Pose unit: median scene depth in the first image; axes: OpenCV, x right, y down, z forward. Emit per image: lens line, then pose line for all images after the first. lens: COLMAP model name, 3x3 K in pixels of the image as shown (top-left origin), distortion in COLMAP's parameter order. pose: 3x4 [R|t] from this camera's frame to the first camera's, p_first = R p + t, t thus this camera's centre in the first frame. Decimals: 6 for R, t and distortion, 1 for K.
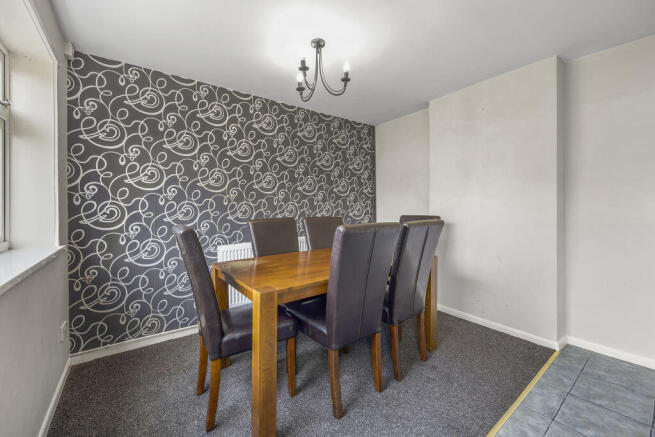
lens RADIAL K [[266.1, 0, 325.8], [0, 266.1, 210.5], [0, 0, 1]] dist [-0.002275, -0.000427]
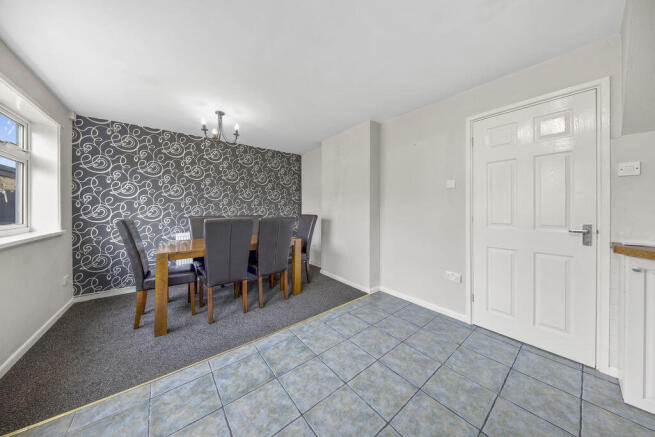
lens RADIAL K [[206.3, 0, 330.2], [0, 206.3, 212.3], [0, 0, 1]] dist [-0.013224, -0.000195]
pose [[0.999334, 0.004041, 0.036262, 0.568935], [-0.004123, 0.999989, 0.002191, 0.002422], [-0.036252, -0.002339, 0.999340, -0.309129]]
